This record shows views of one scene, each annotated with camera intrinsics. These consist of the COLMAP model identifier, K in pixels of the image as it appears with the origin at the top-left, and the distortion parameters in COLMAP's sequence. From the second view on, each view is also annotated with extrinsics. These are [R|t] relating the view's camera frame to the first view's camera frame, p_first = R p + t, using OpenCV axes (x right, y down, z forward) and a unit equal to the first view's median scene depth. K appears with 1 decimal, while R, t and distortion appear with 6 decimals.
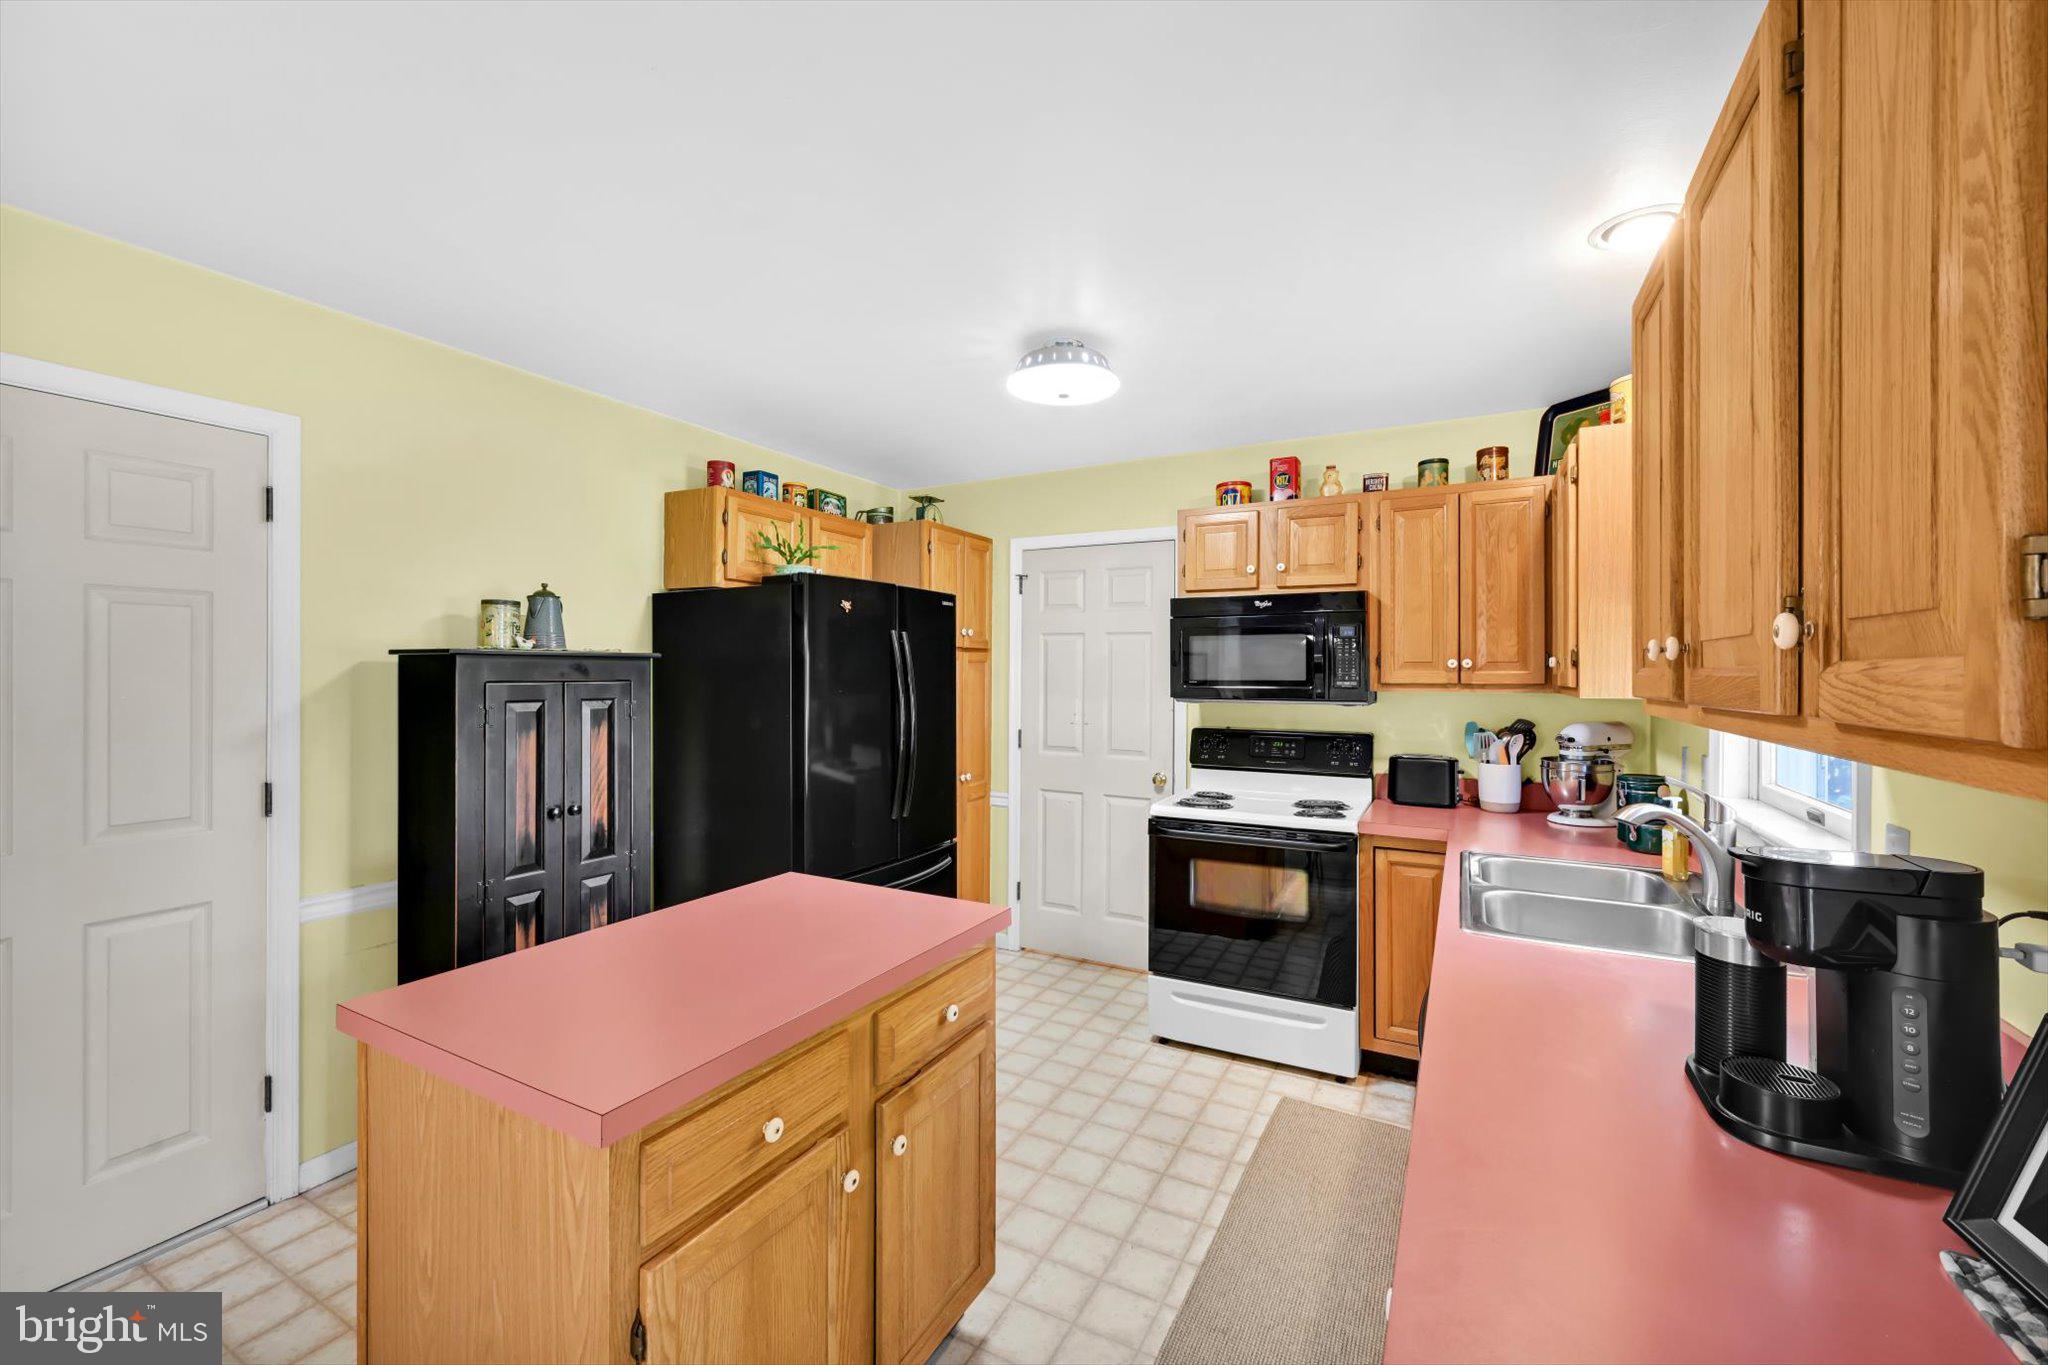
lens RADIAL K [[828.1, 0, 1034.0], [0, 828.1, 675.1], [0, 0, 1]] dist [0.000311, 0.000004]
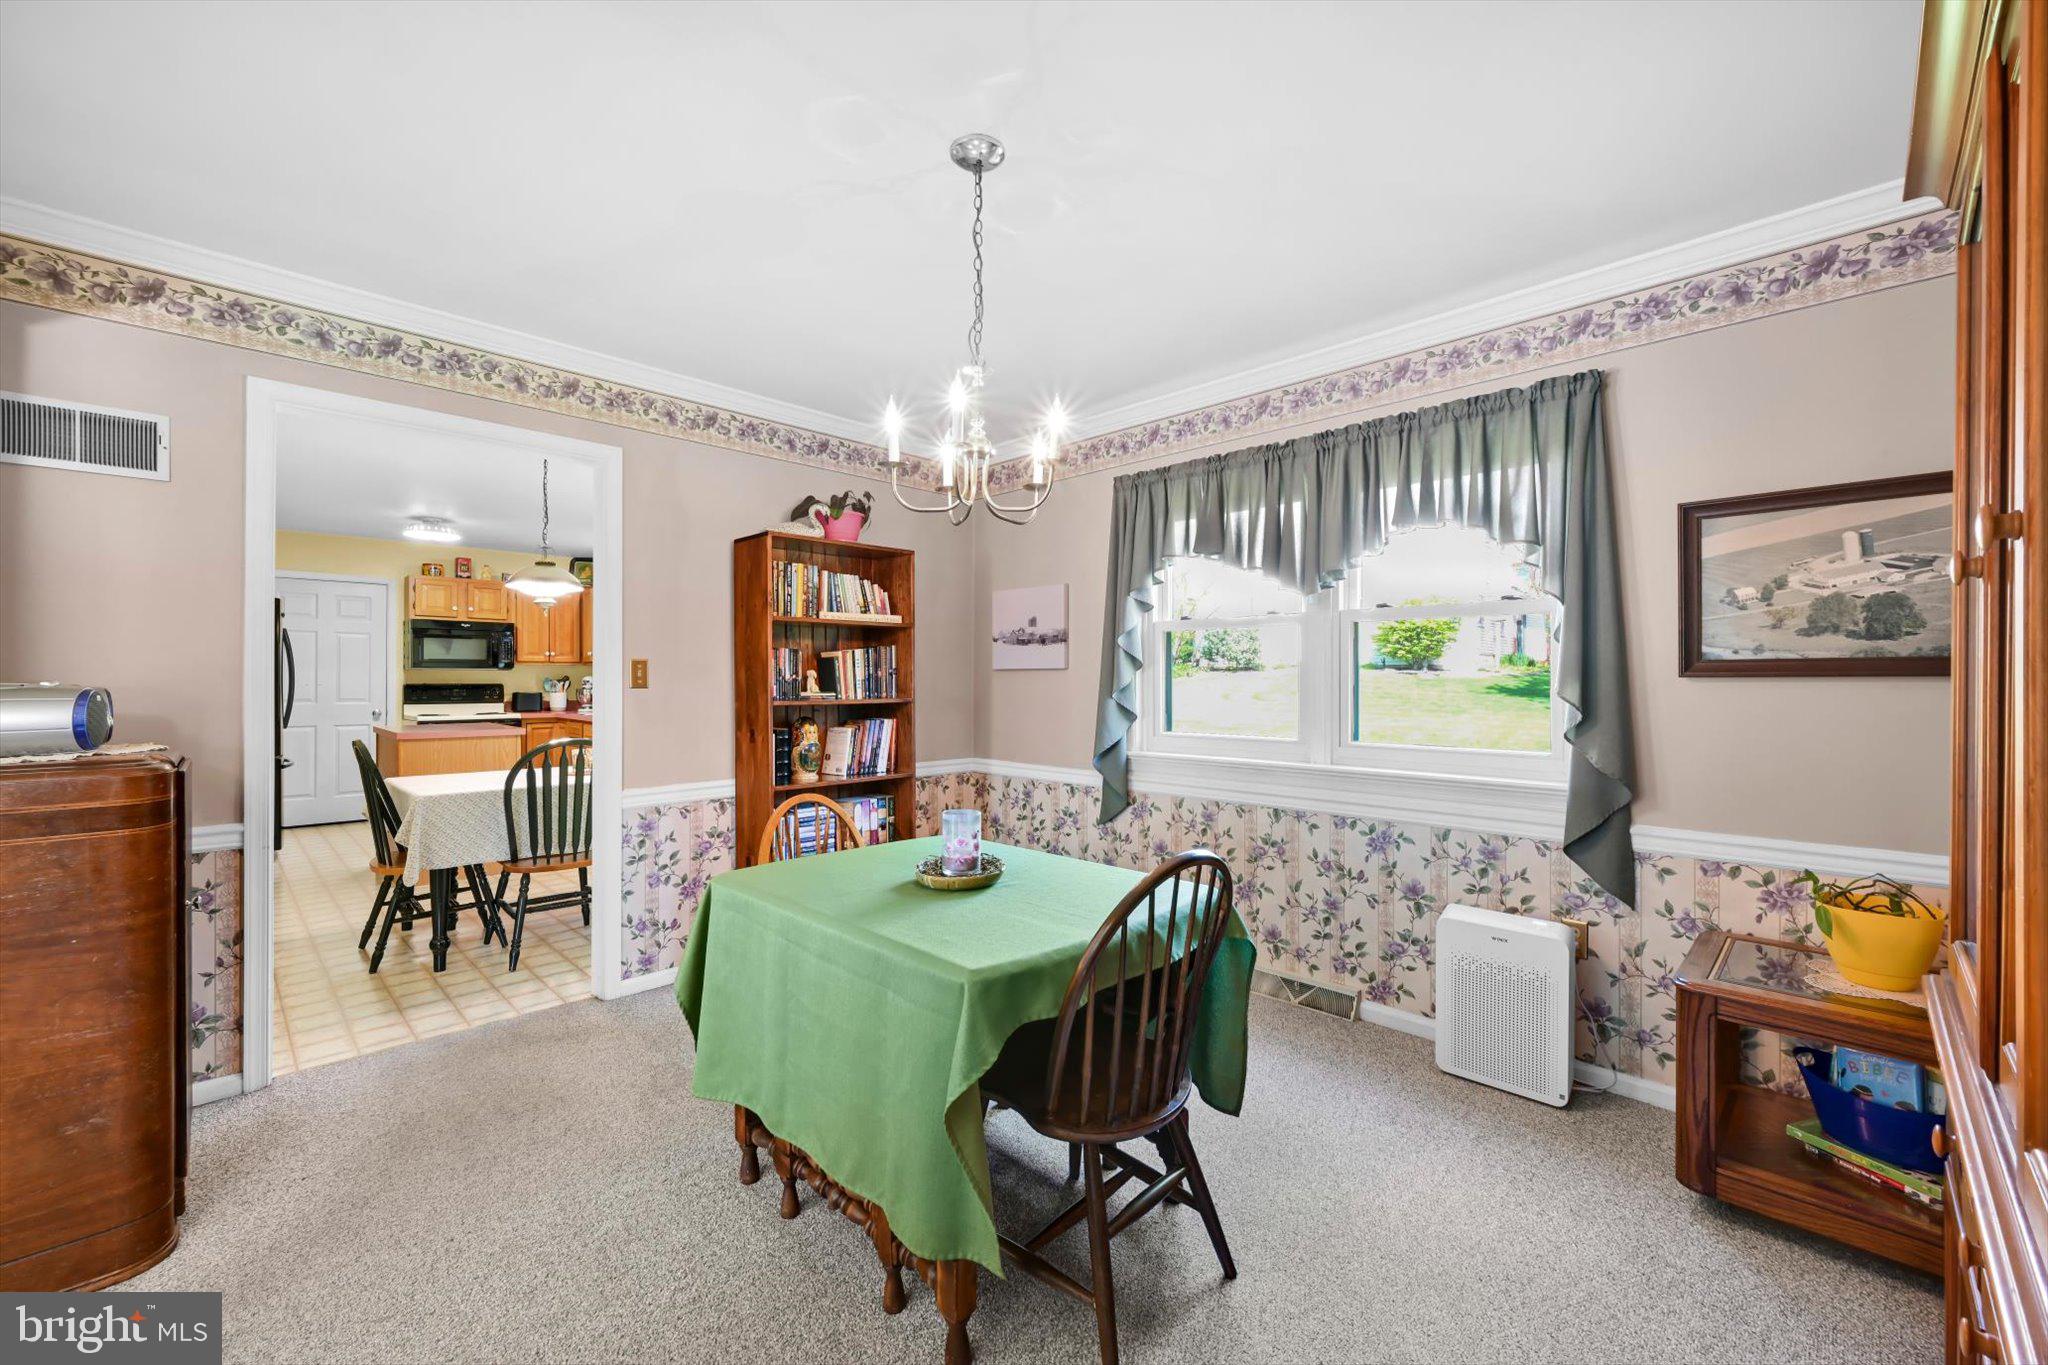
lens RADIAL K [[828.1, 0, 1034.0], [0, 828.1, 675.1], [0, 0, 1]] dist [0.000311, 0.000004]
pose [[0.285303, -0.002069, 0.958435, -1.492605], [0.004863, 0.999988, 0.000711, 0.057126], [-0.958425, 0.004459, 0.285310, -1.160864]]
